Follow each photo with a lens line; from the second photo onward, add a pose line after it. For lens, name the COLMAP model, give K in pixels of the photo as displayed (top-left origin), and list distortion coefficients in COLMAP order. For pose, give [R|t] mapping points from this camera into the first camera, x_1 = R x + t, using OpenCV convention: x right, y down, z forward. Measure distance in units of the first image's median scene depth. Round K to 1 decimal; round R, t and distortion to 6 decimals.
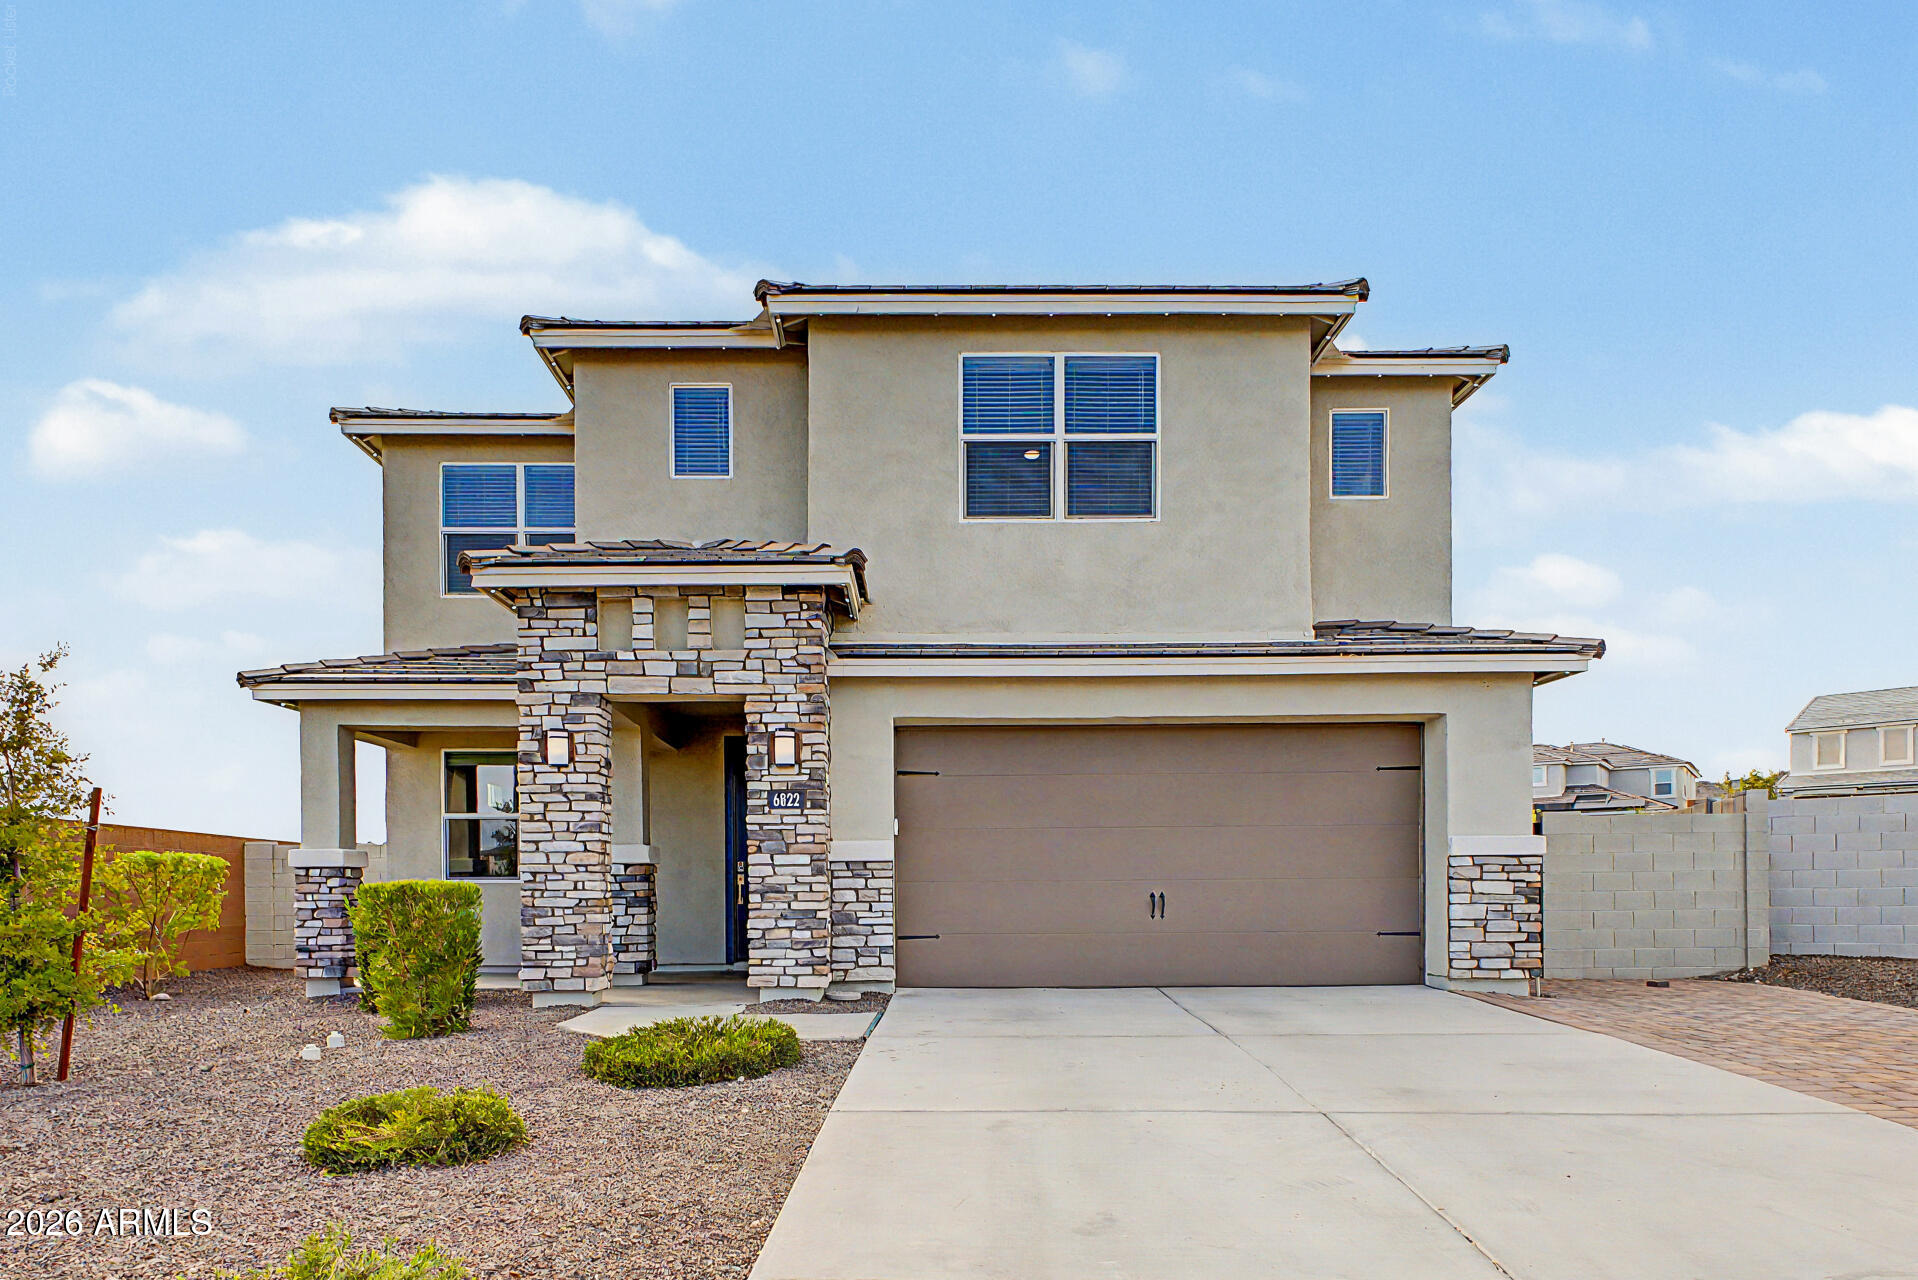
lens RADIAL K [[808.7, 0, 959.0], [0, 808.7, 640.0], [0, 0, 1]] dist [-0.001790, 0.000013]
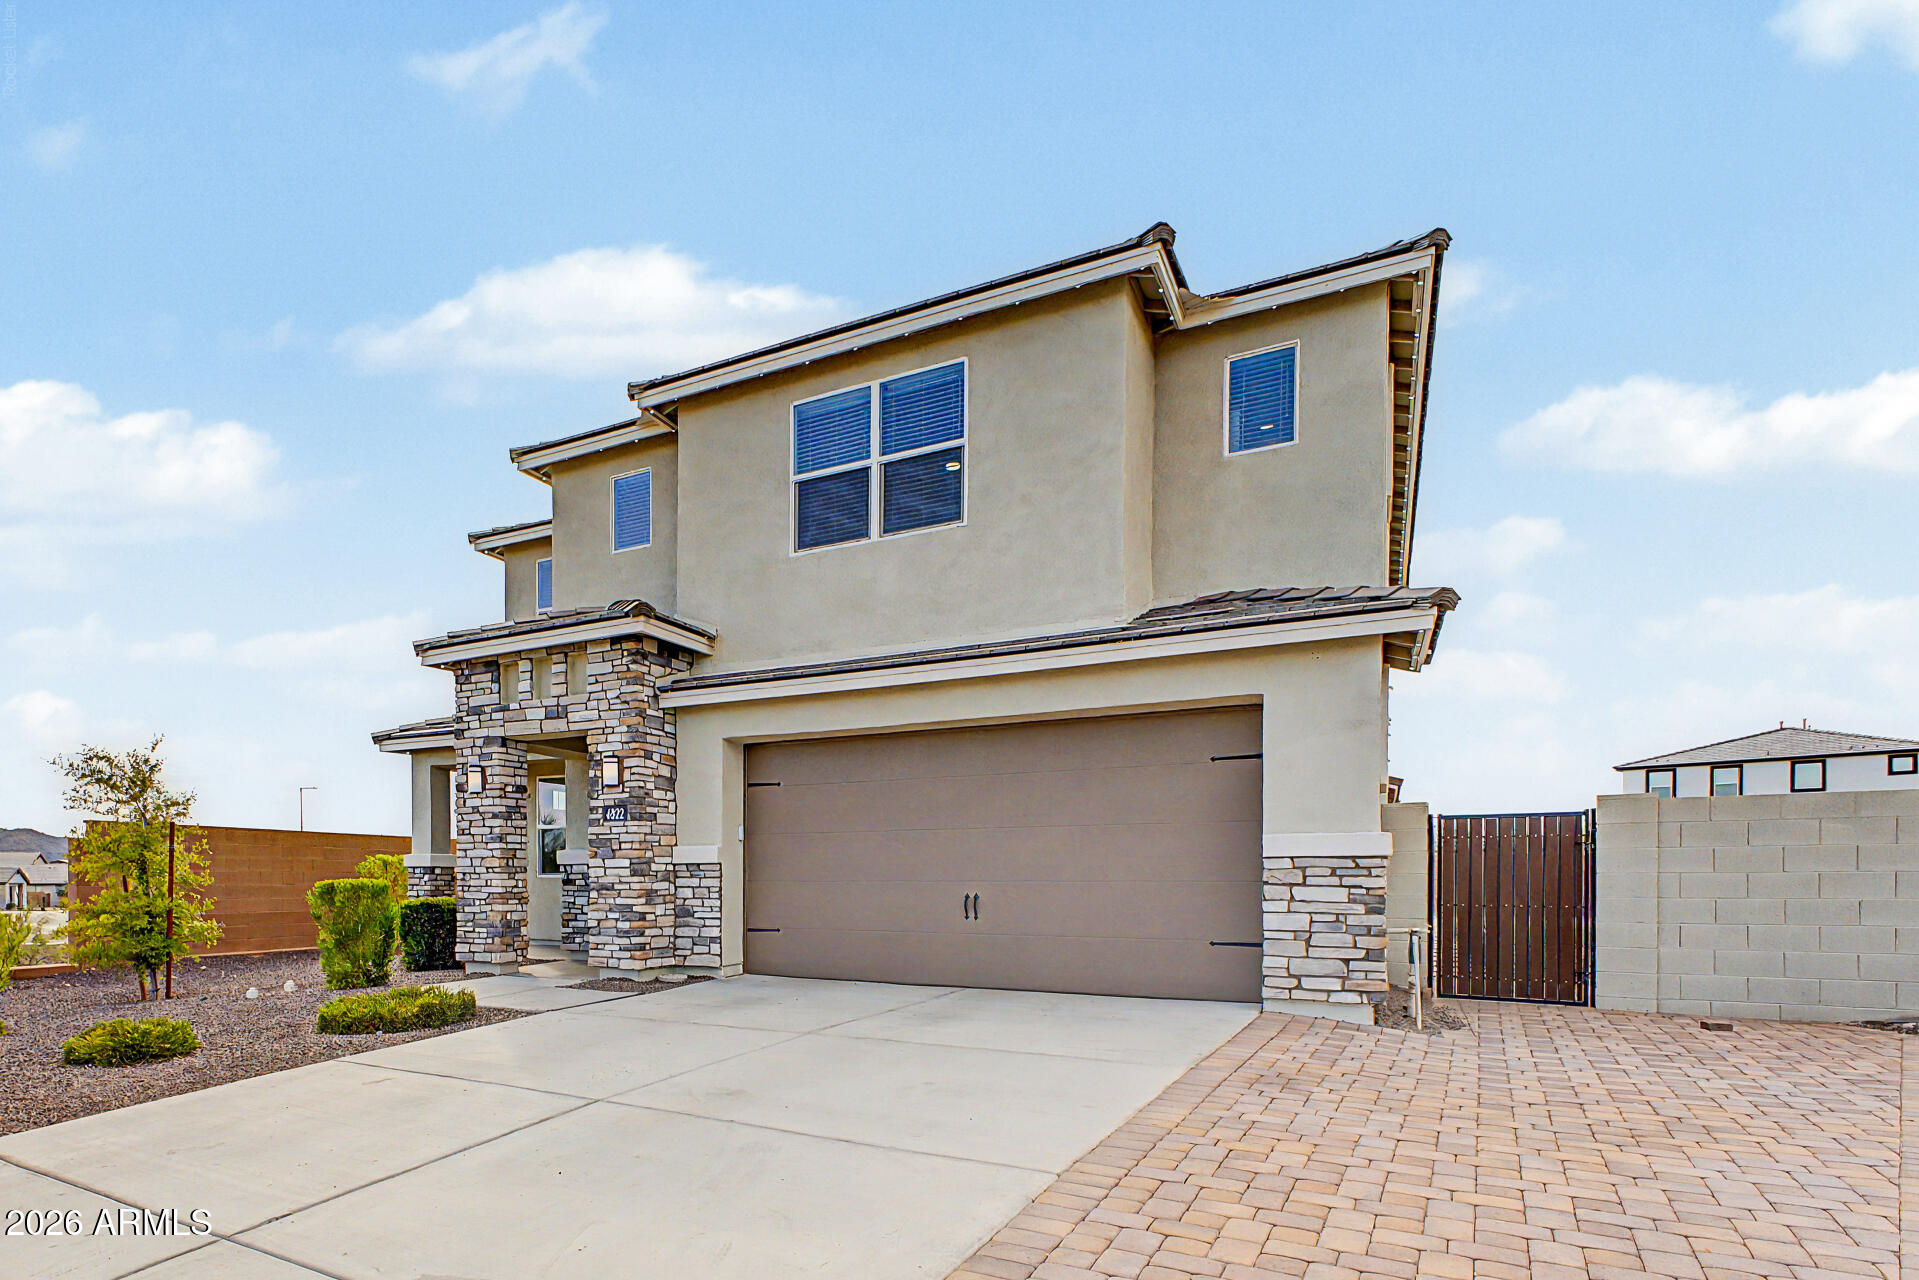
lens RADIAL K [[782.1, 0, 959.5], [0, 782.1, 640.0], [0, 0, 1]] dist [-0.001925, -0.000133]
pose [[0.918162, -0.108215, -0.381141, 0.667871], [0.109794, 0.993797, -0.017671, 0.013348], [0.380689, -0.025622, 0.924348, 0.103411]]
